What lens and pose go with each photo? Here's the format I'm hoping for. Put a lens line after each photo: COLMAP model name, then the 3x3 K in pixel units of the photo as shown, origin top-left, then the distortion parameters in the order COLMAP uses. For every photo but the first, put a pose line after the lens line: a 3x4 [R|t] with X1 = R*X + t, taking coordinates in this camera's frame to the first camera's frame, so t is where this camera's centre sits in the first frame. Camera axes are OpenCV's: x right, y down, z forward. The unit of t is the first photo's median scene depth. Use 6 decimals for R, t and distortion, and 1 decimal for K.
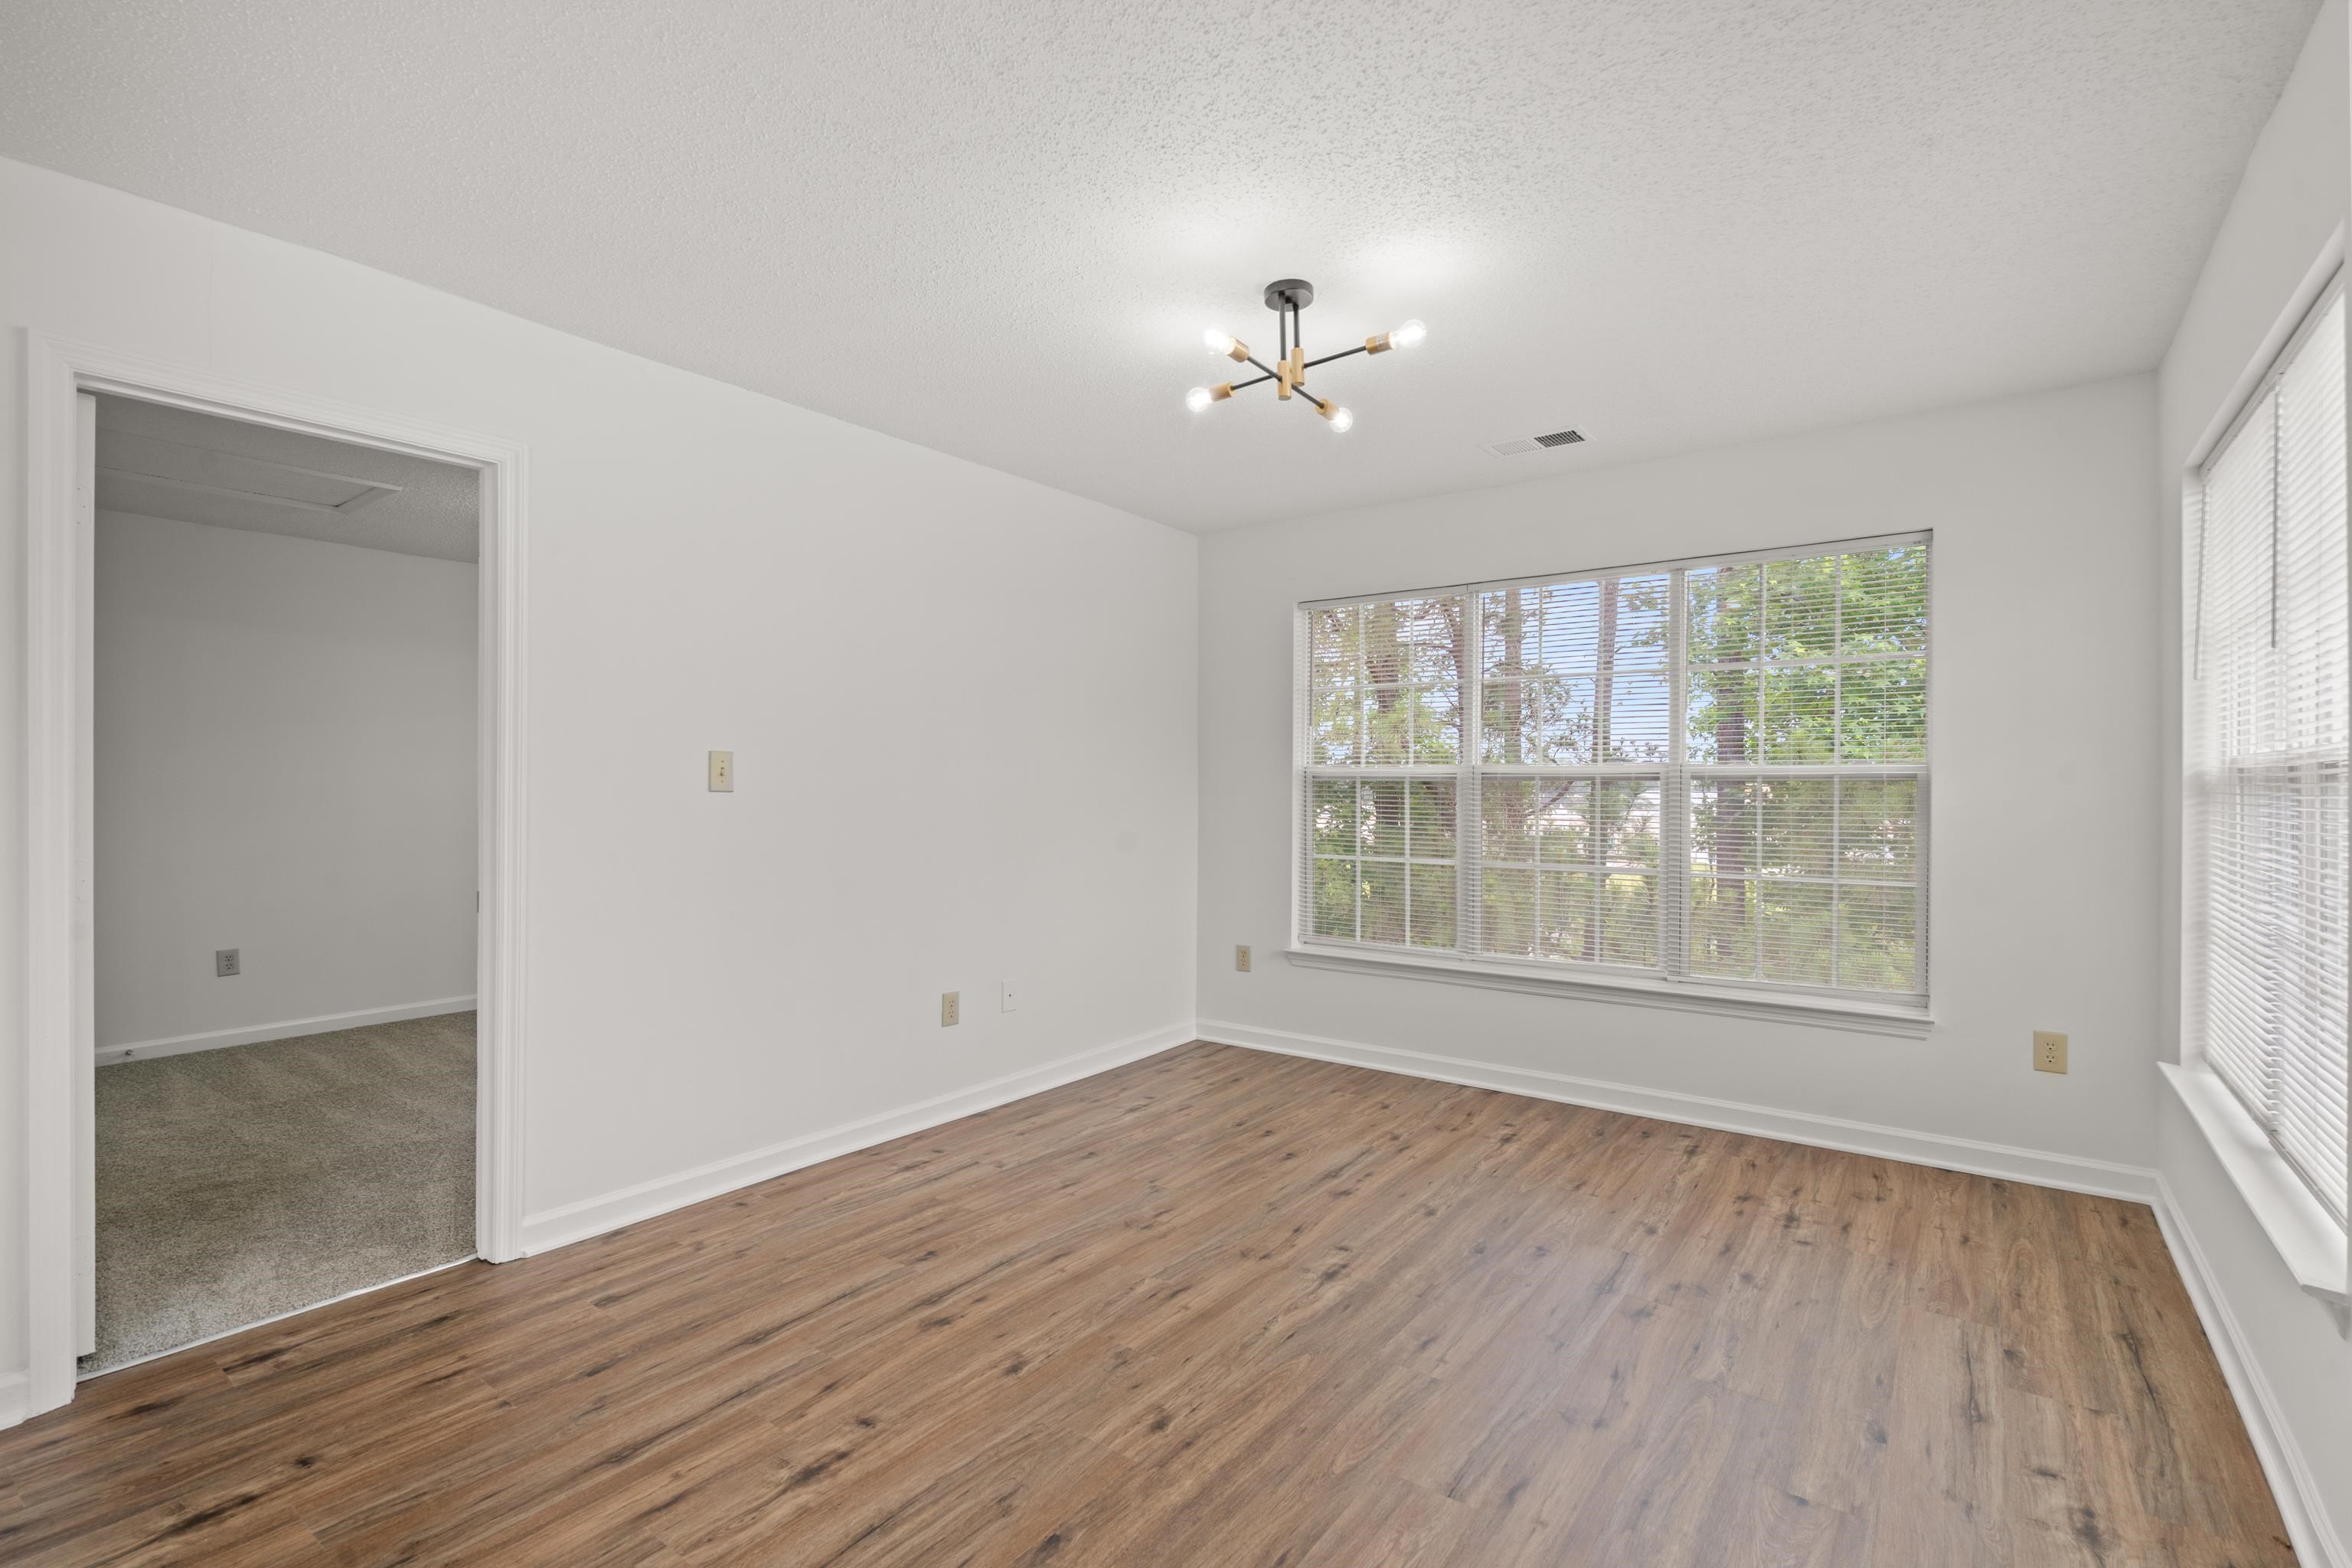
lens RADIAL K [[1076.7, 0, 1167.1], [0, 1076.7, 797.2], [0, 0, 1]] dist [0.001294, 0.000400]
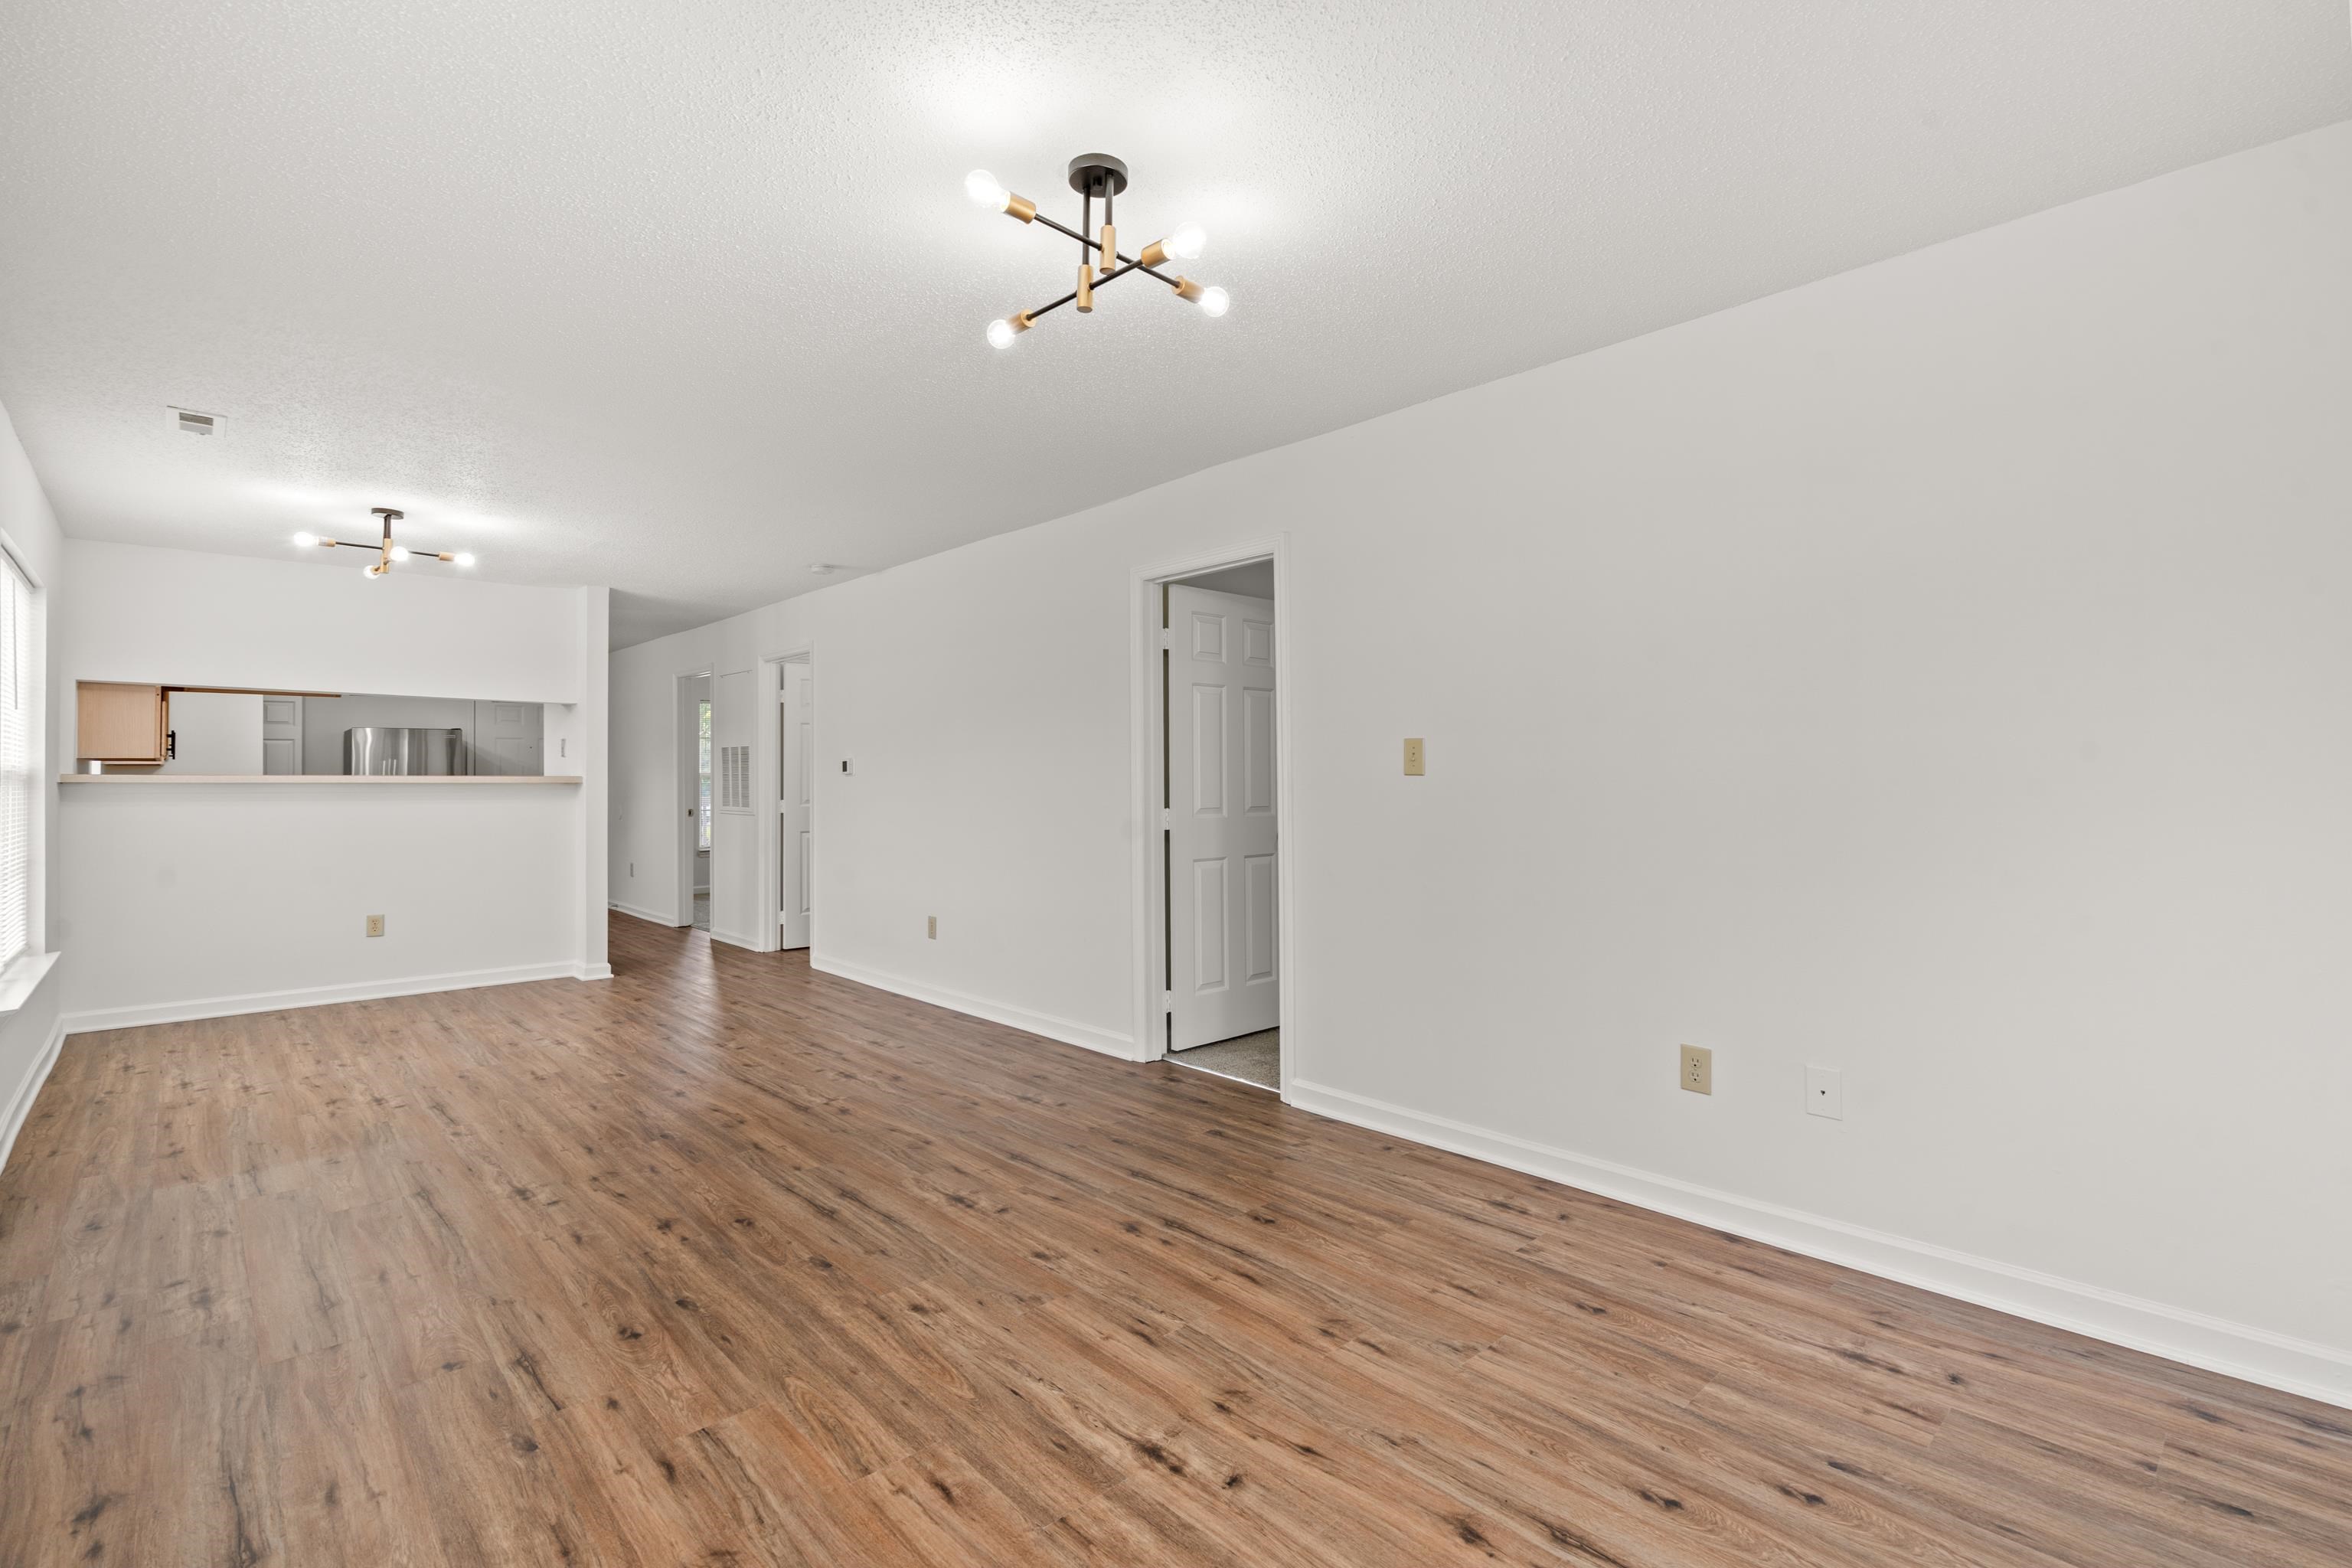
lens RADIAL K [[1076.7, 0, 1169.1], [0, 1076.7, 775.2], [0, 0, 1]] dist [0.001294, 0.000400]
pose [[-0.186448, -0.001781, -0.982463, 0.851813], [0.004277, 0.999987, -0.002624, -0.005029], [0.982456, -0.004692, -0.186438, 1.141543]]
